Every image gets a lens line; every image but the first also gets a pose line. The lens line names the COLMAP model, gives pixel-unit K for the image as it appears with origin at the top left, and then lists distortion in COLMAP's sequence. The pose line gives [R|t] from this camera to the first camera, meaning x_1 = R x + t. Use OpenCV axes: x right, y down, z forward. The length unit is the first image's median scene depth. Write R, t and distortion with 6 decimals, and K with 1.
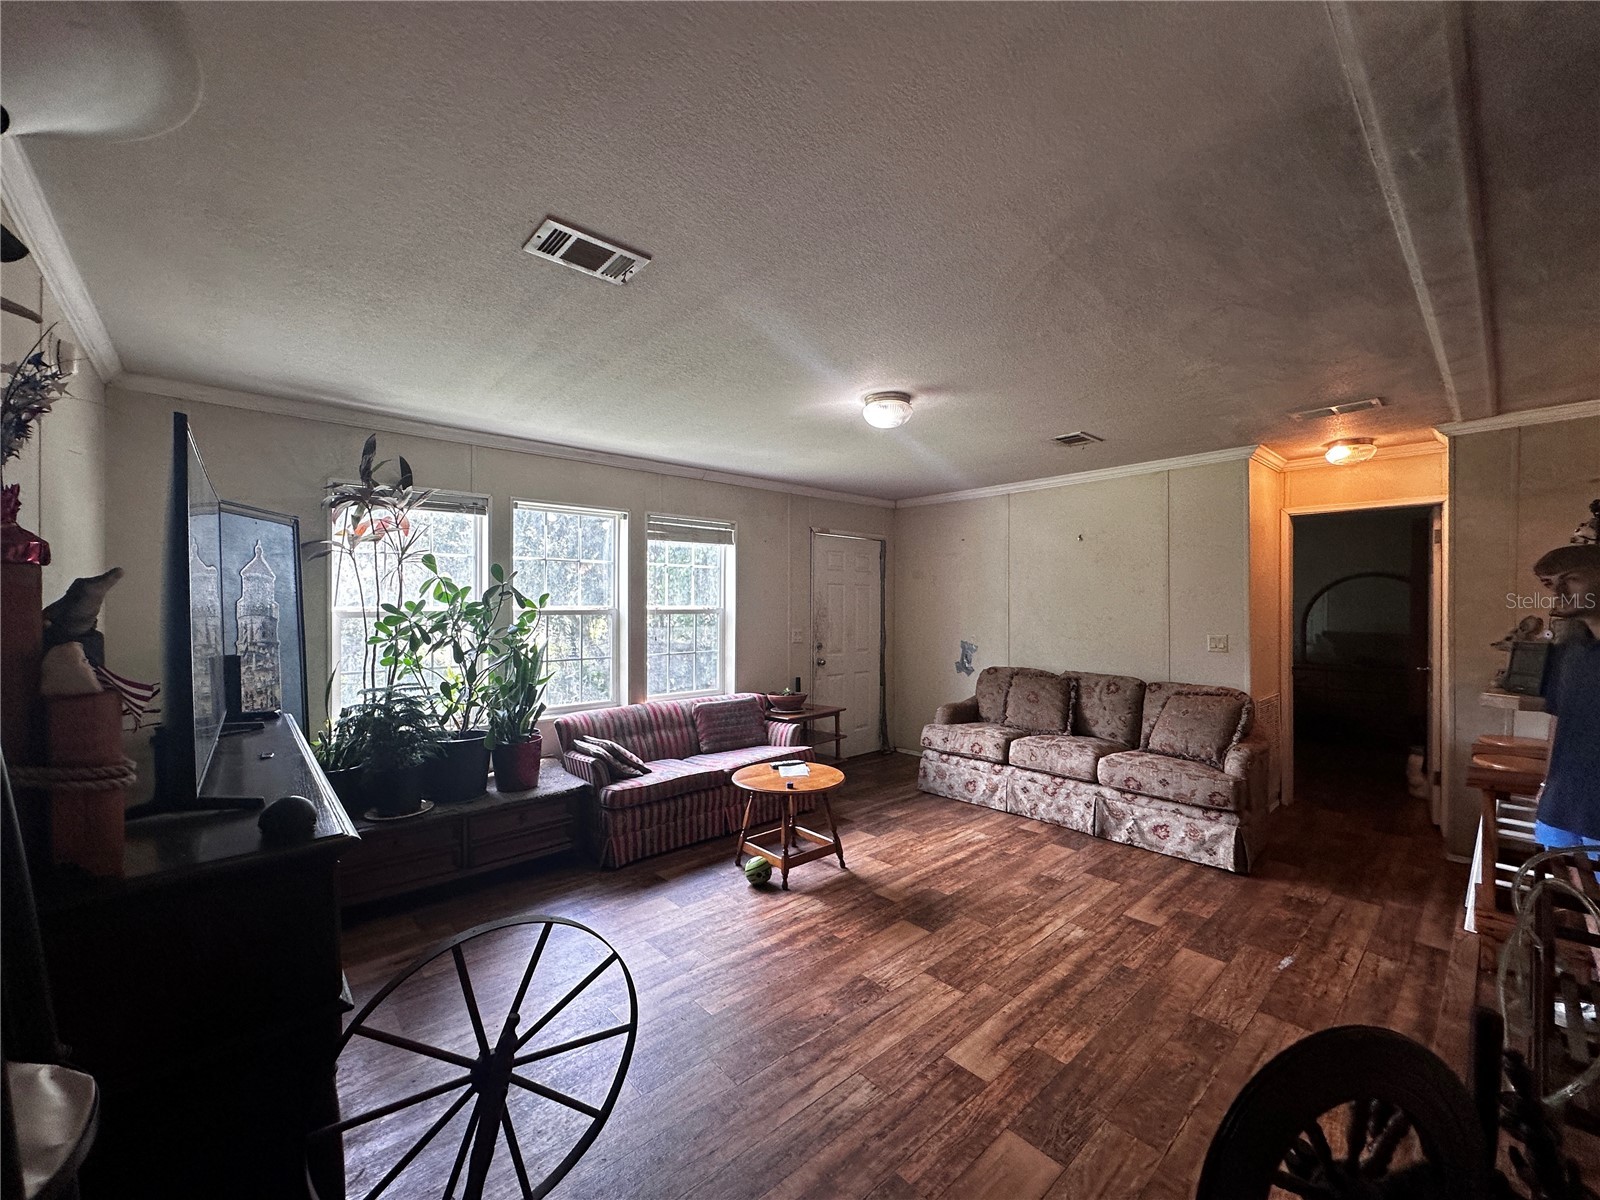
lens RADIAL K [[640.2, 0, 803.4], [0, 640.2, 609.8], [0, 0, 1]] dist [-0.000148, -0.000010]
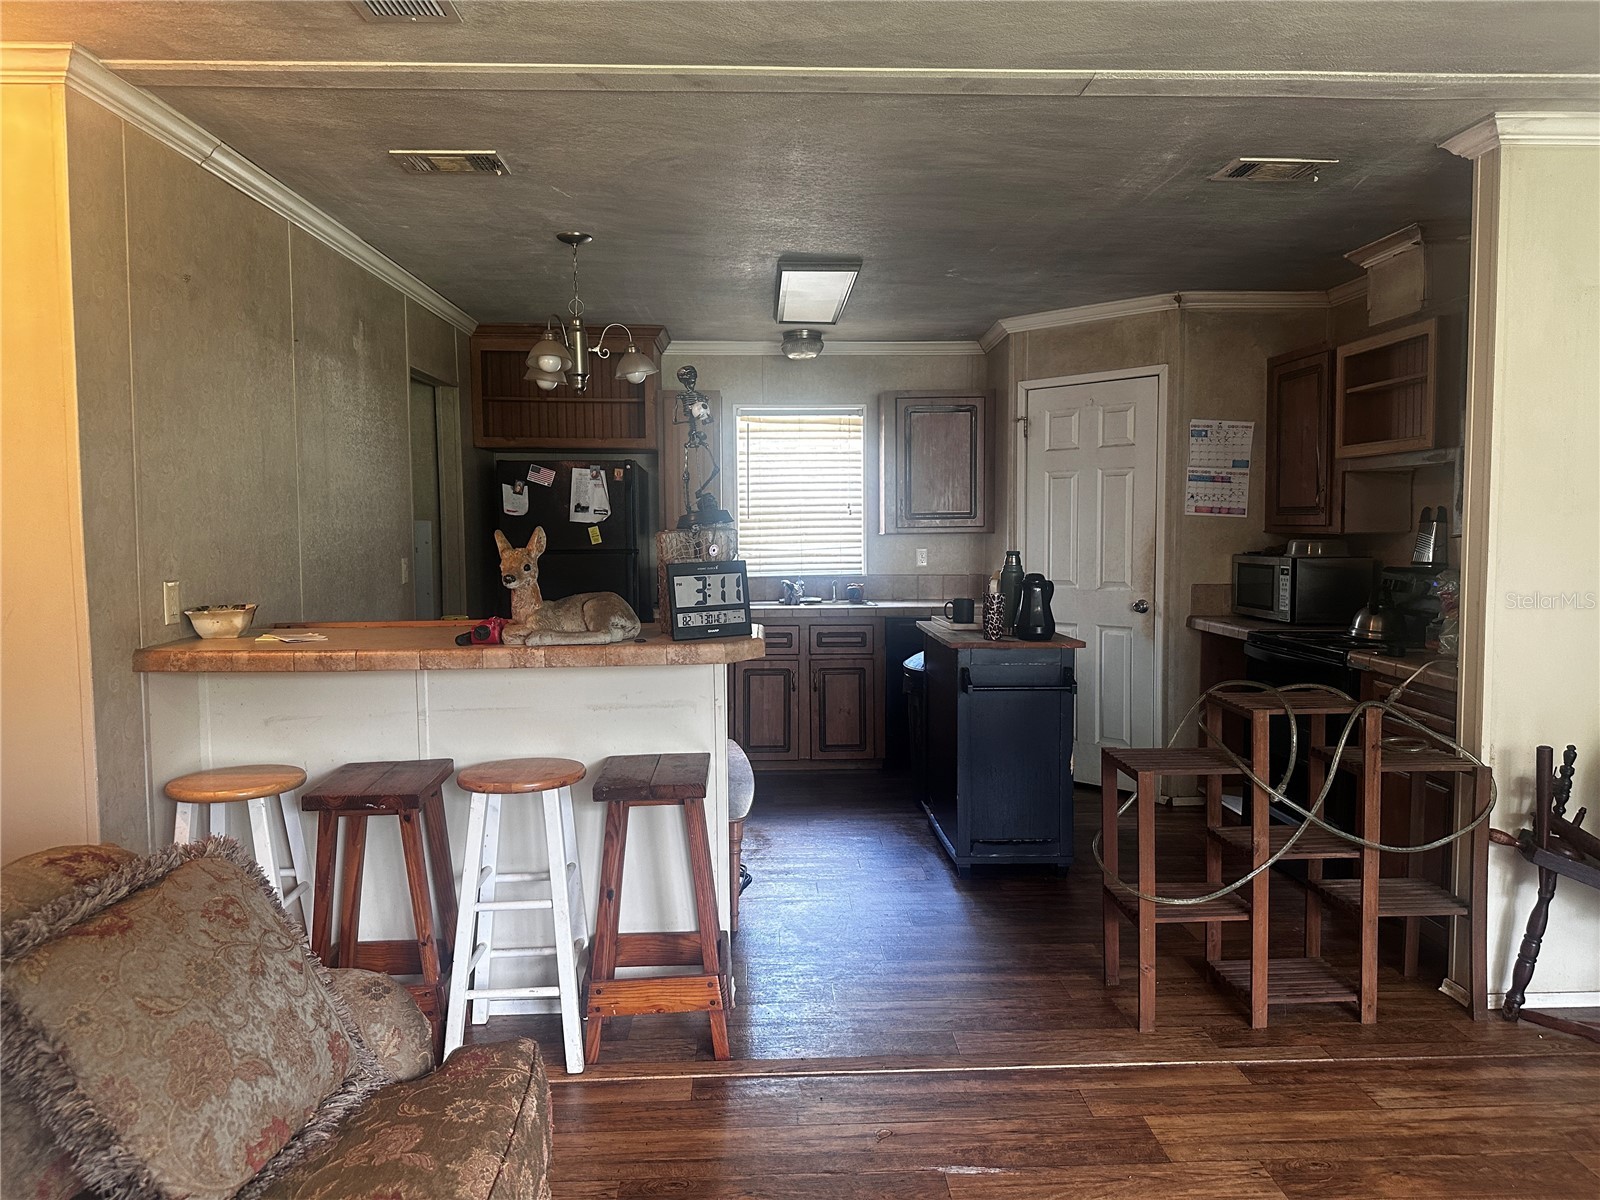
lens RADIAL K [[1134.1, 0, 800.6], [0, 1134.1, 601.9], [0, 0, 1]] dist [0.001300, -0.000428]
pose [[-0.770378, -0.044104, 0.636060, -0.169243], [0.000703, 0.997545, 0.070020, 0.005250], [-0.637587, 0.054389, -0.768456, 1.899500]]
